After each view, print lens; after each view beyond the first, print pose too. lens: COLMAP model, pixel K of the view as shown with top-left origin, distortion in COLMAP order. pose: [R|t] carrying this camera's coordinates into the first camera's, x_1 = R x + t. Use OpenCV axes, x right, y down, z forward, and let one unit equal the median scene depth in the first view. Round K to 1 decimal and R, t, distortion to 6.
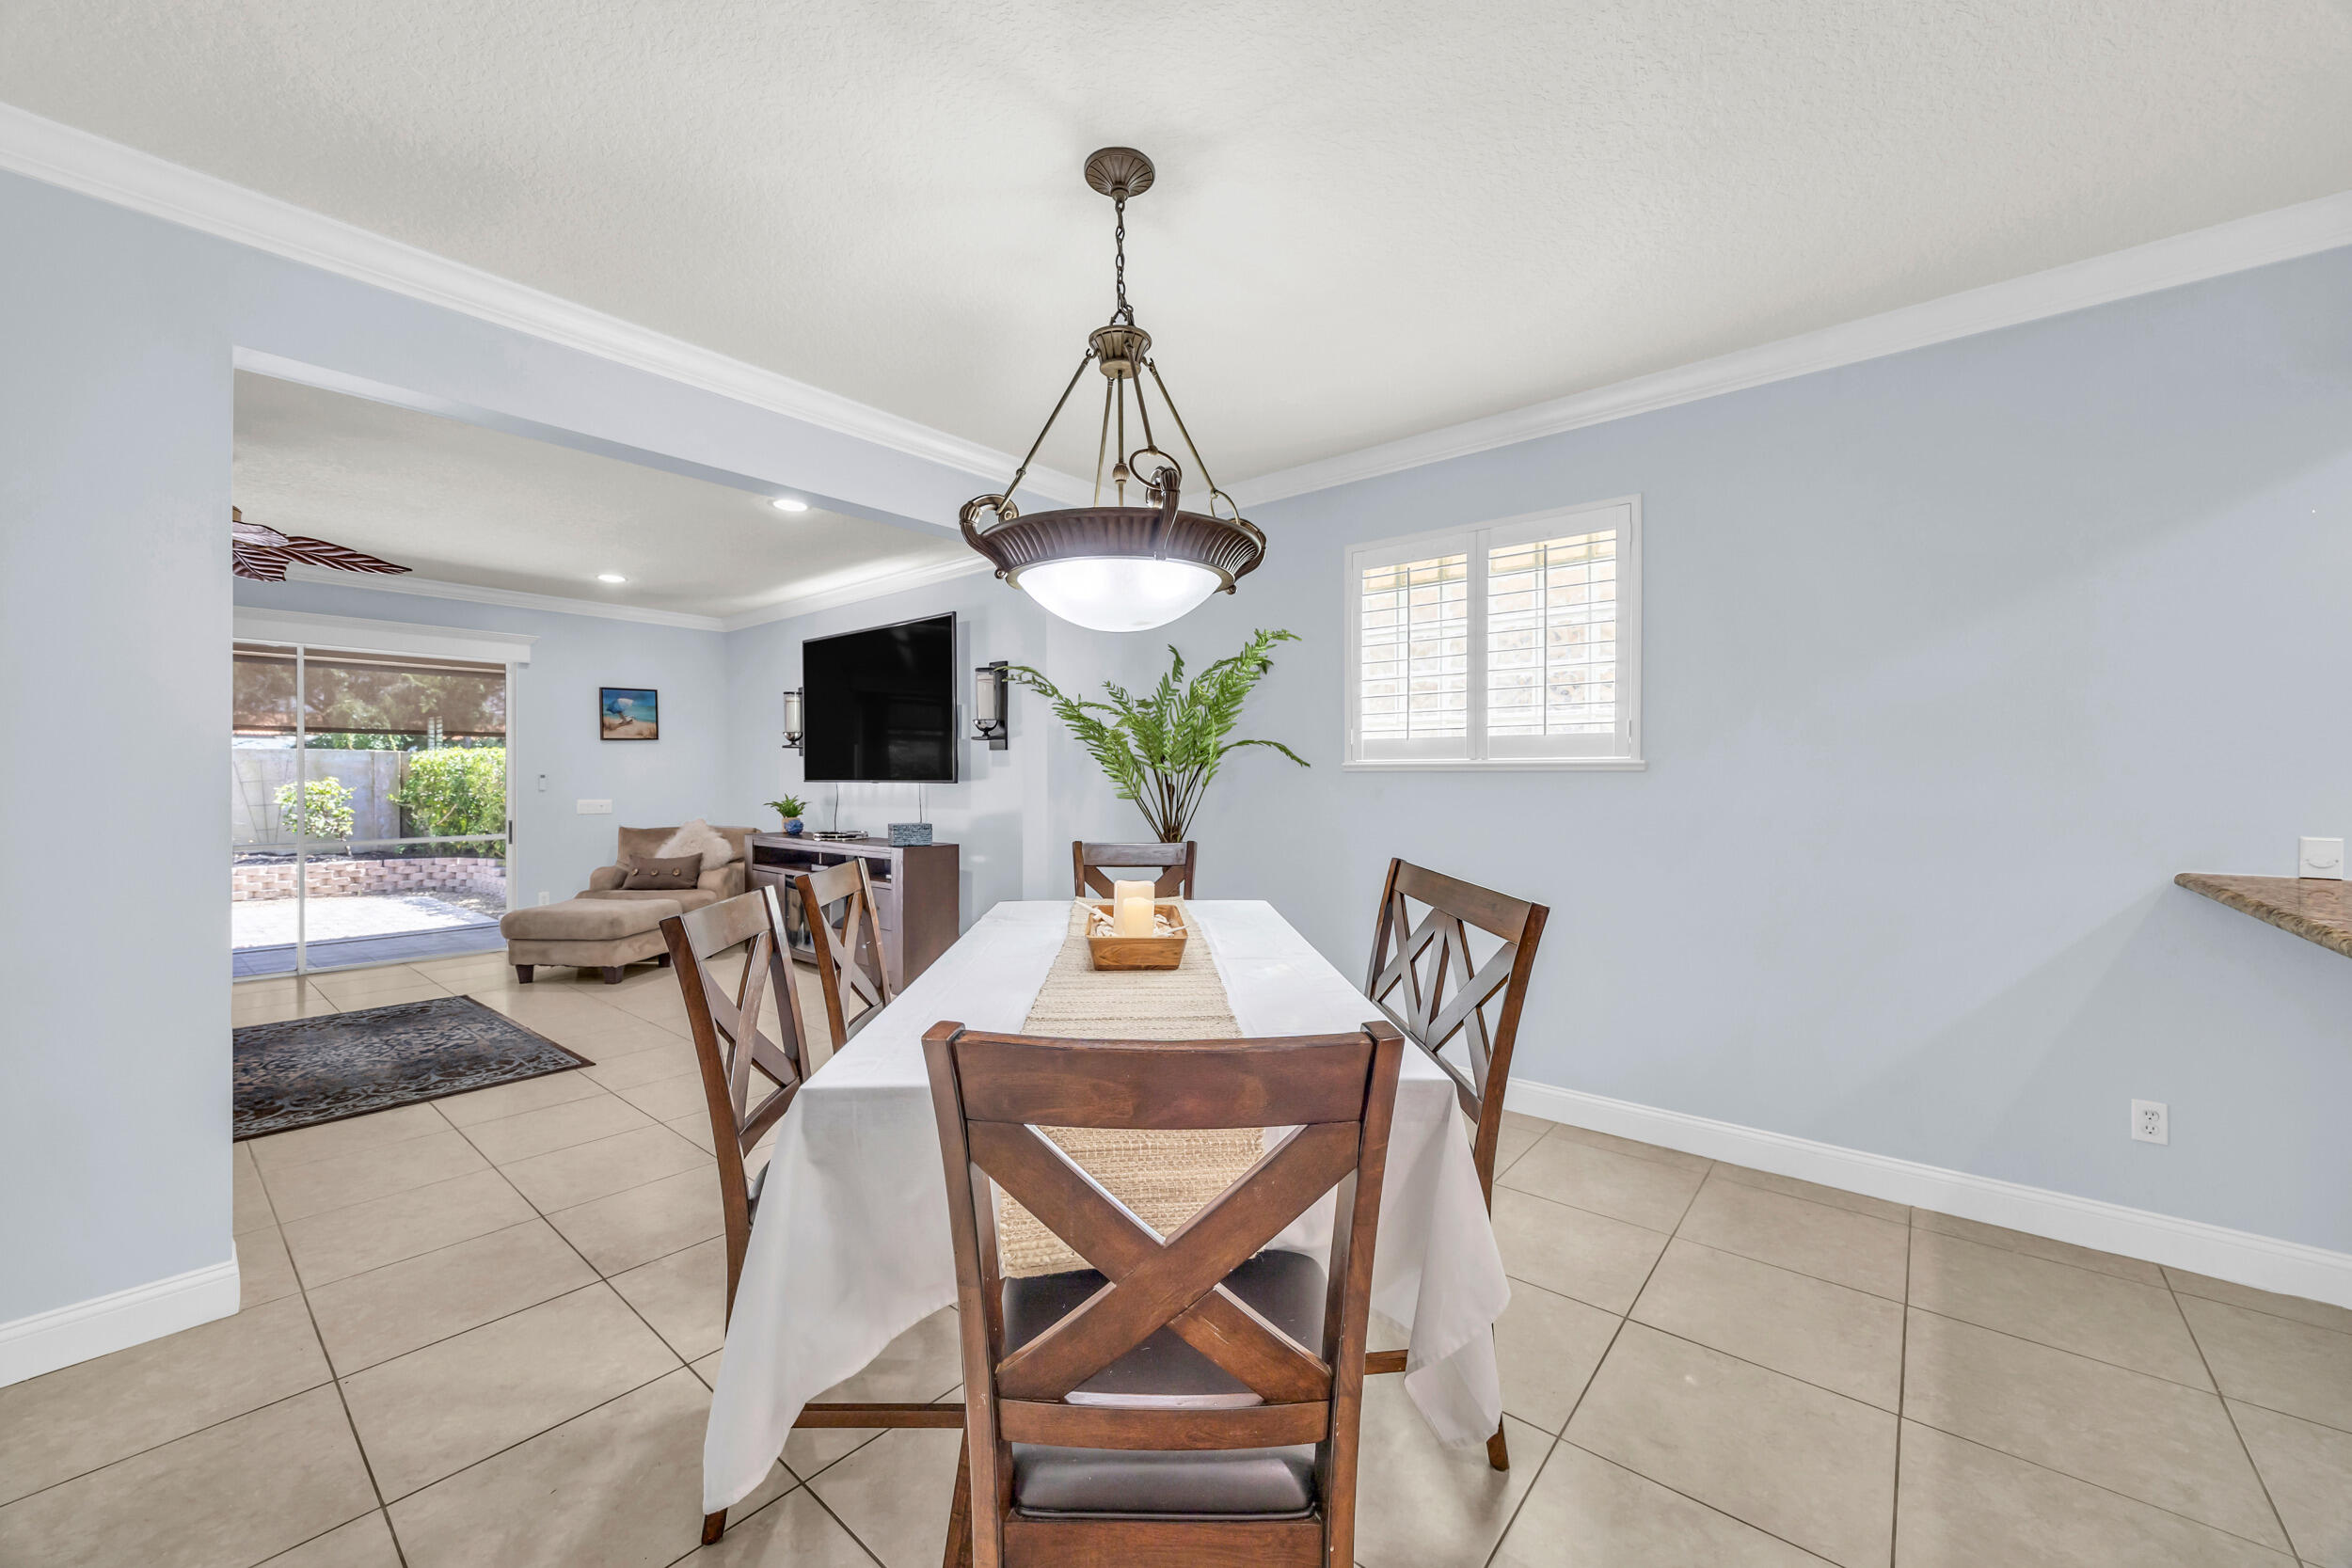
lens RADIAL K [[904.9, 0, 1157.4], [0, 904.9, 780.1], [0, 0, 1]] dist [-0.000773, -0.000853]
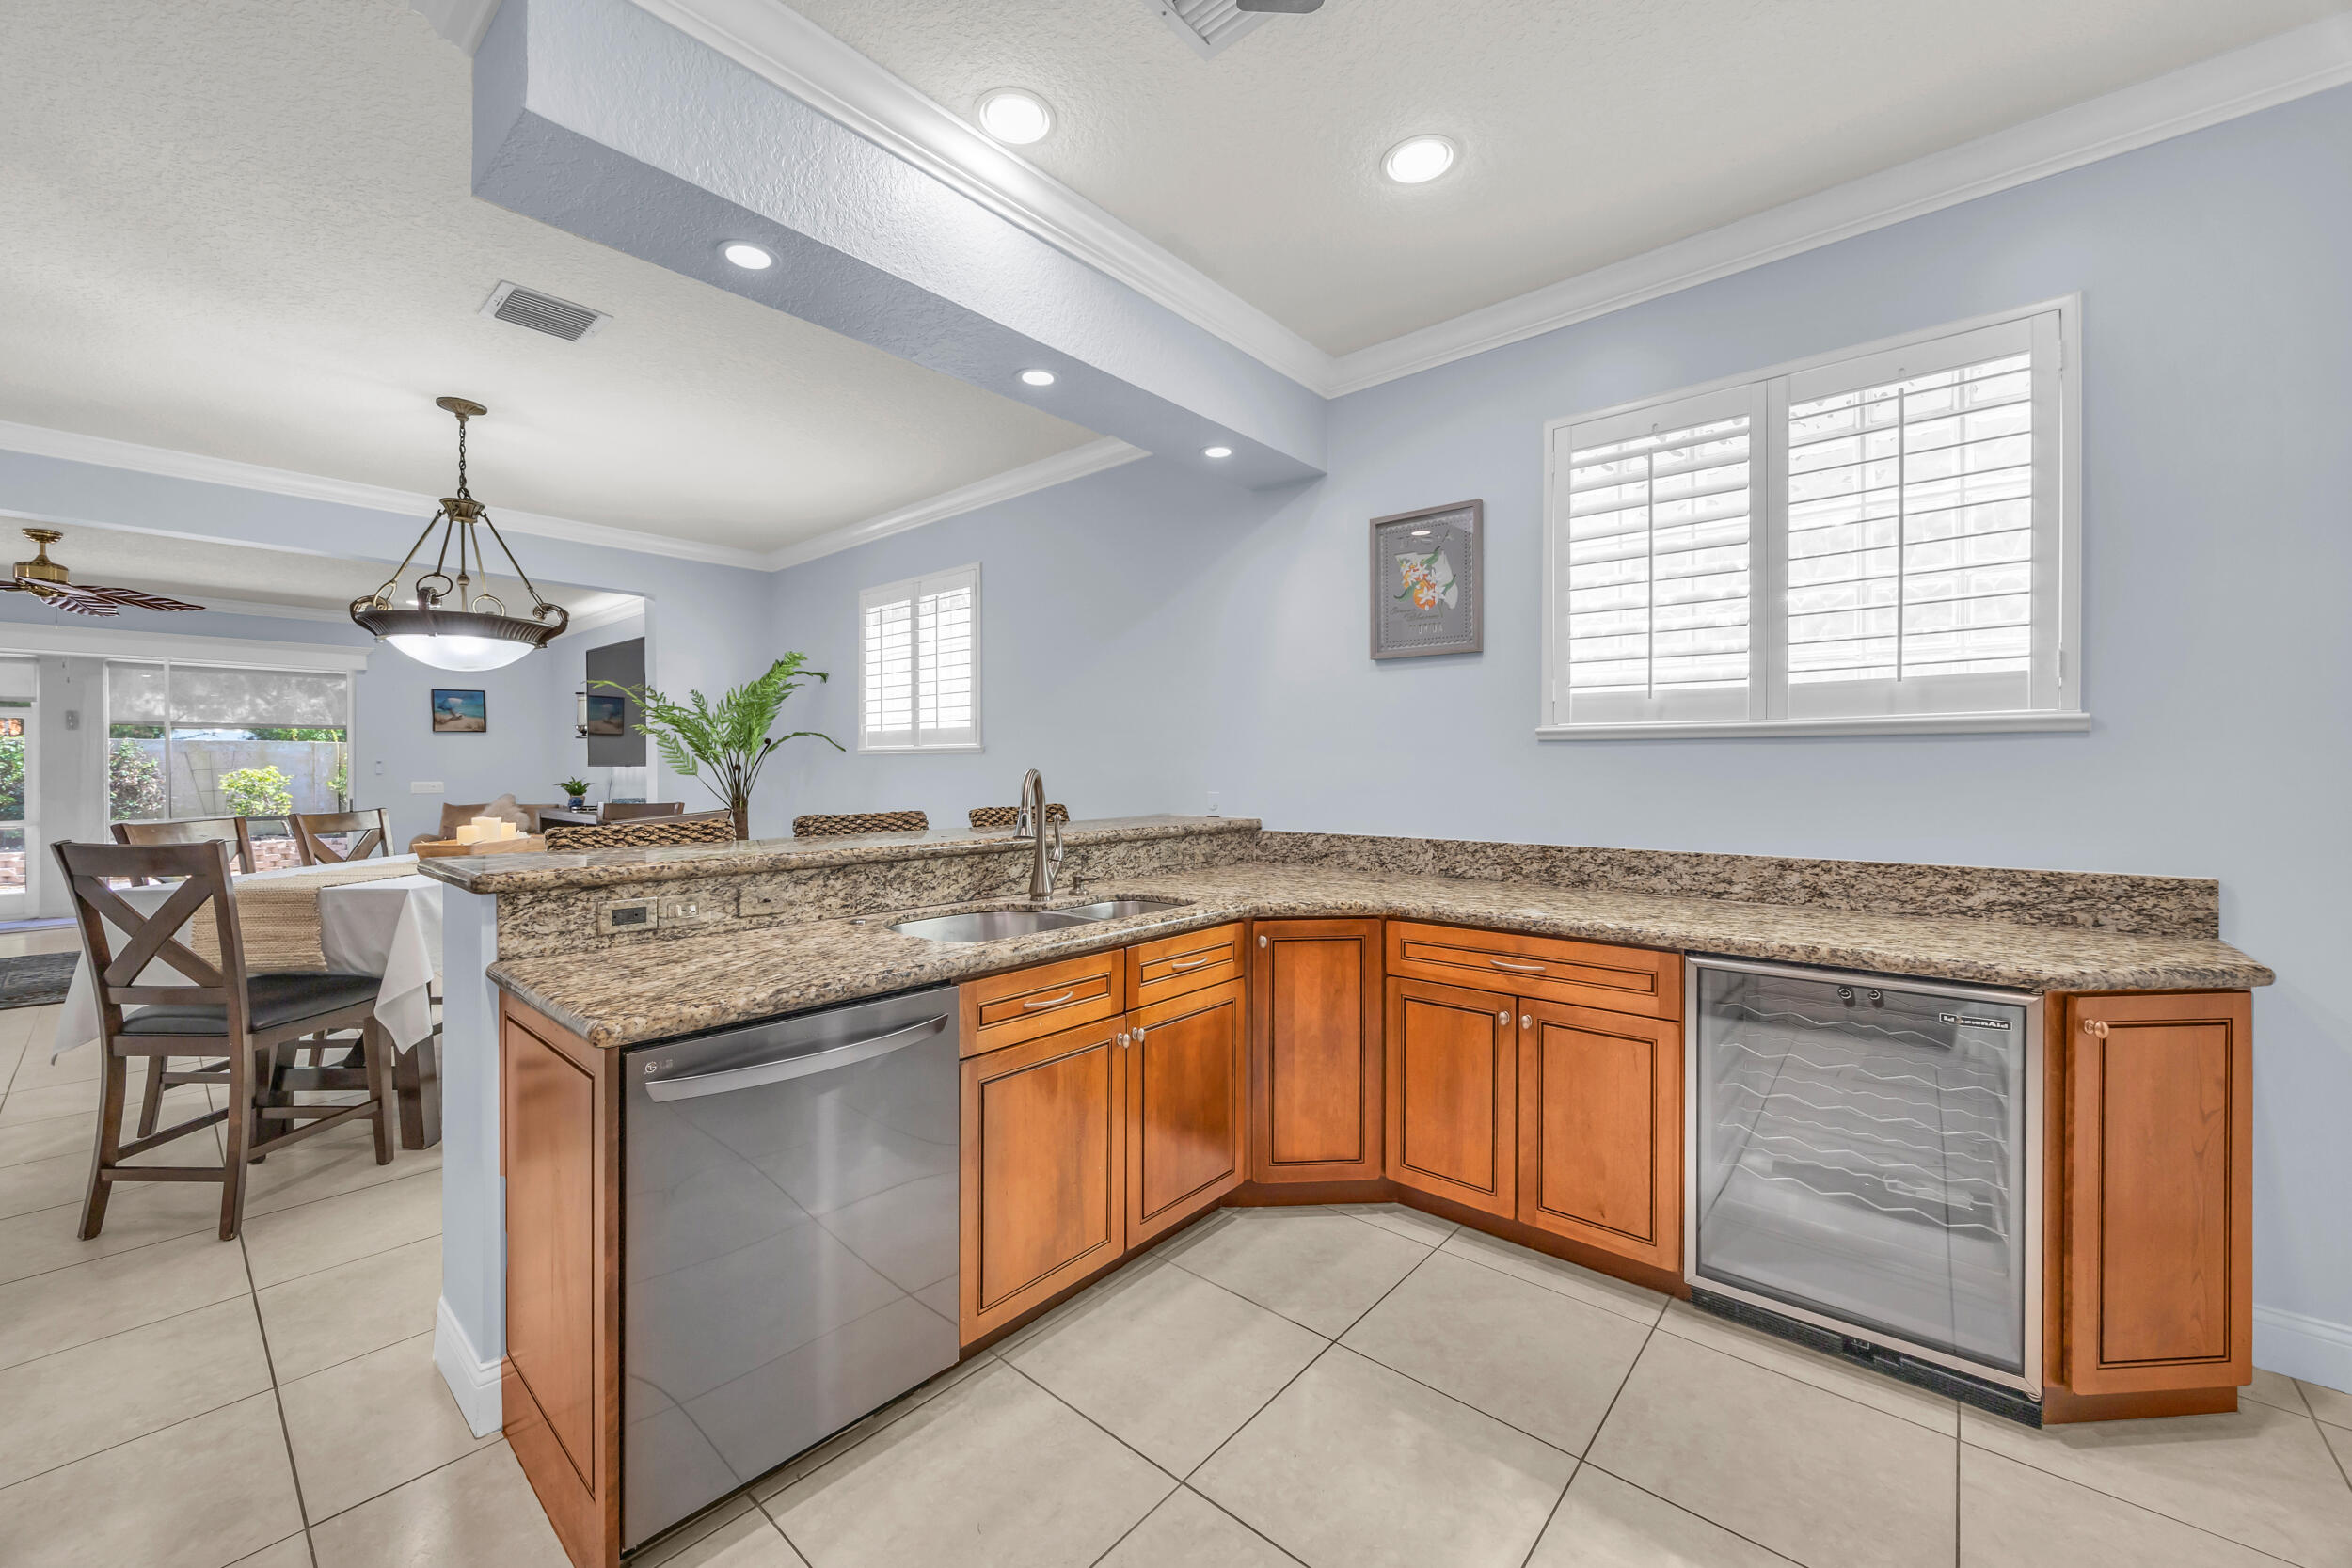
lens RADIAL K [[904.9, 0, 1147.3], [0, 904.9, 772.9], [0, 0, 1]] dist [-0.000773, -0.000853]
pose [[0.999887, -0.002416, -0.014833, 0.386675], [0.002480, 0.999988, 0.004284, 0.007492], [0.014822, -0.004320, 0.999881, -0.212232]]
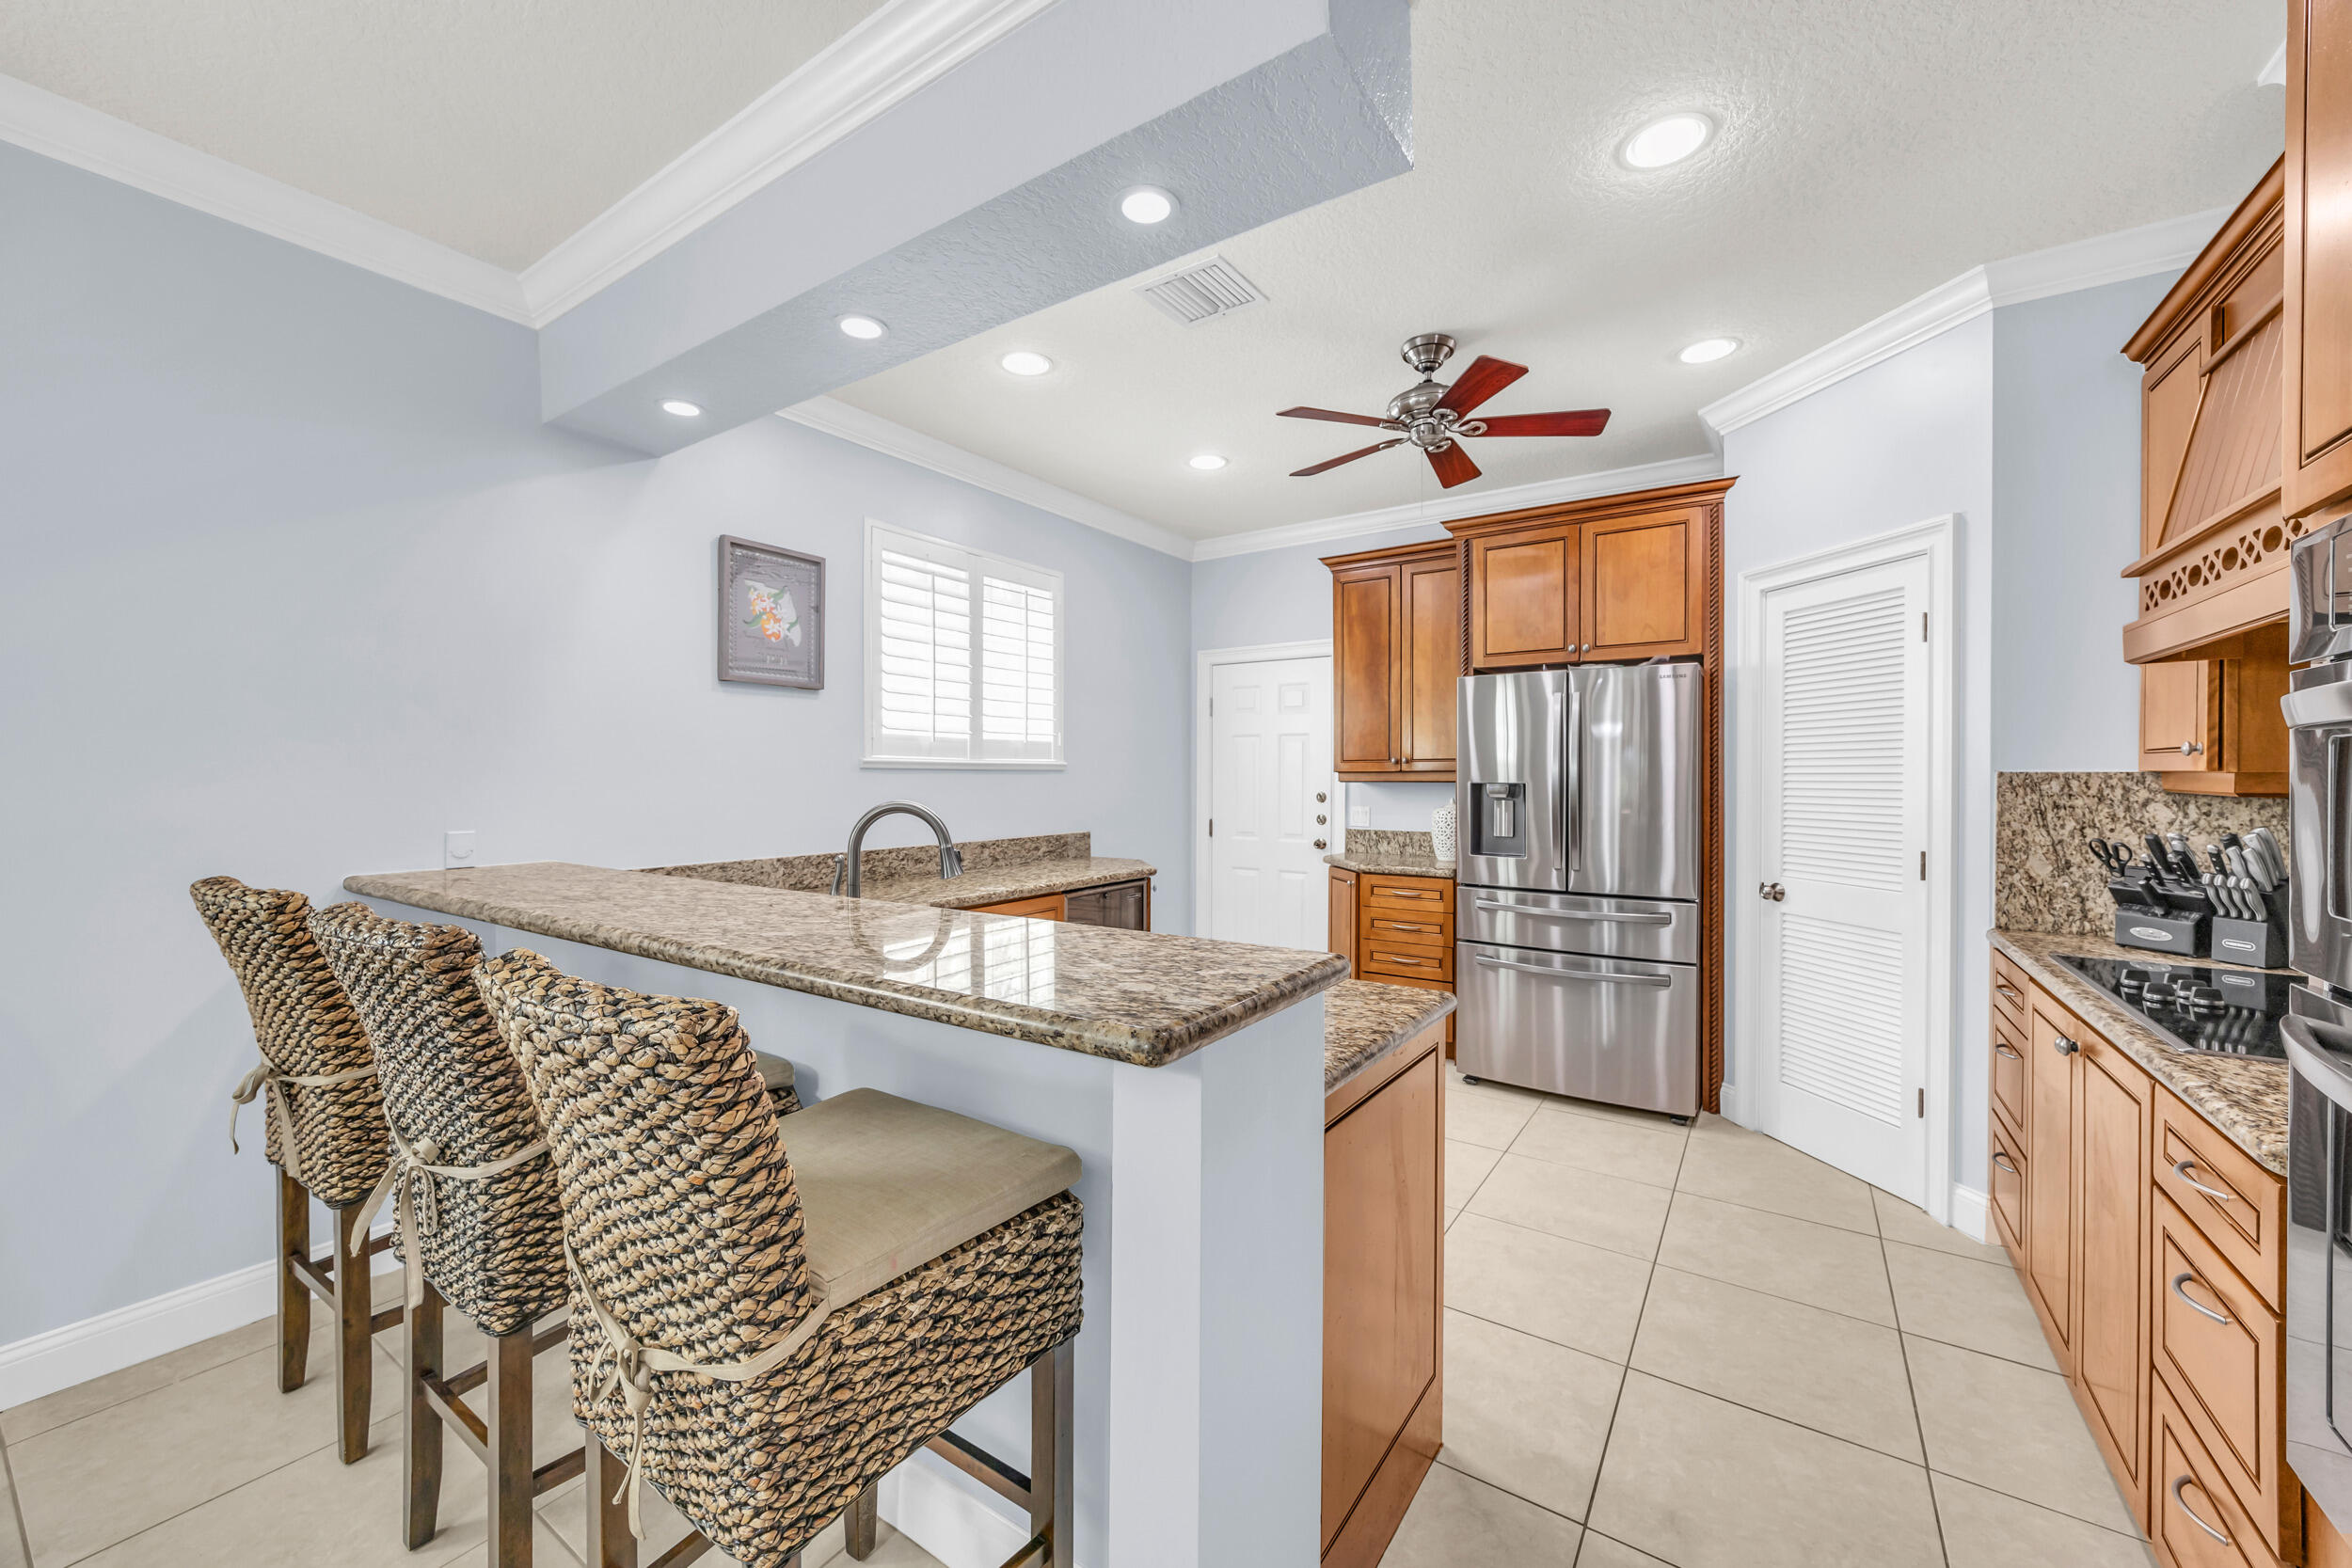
lens RADIAL K [[904.9, 0, 1151.5], [0, 904.9, 807.2], [0, 0, 1]] dist [-0.000773, -0.000853]
pose [[-0.112546, -0.022421, 0.993393, -0.421879], [0.016824, 0.999559, 0.024467, 0.007526], [-0.993504, 0.019467, -0.112120, 0.479109]]
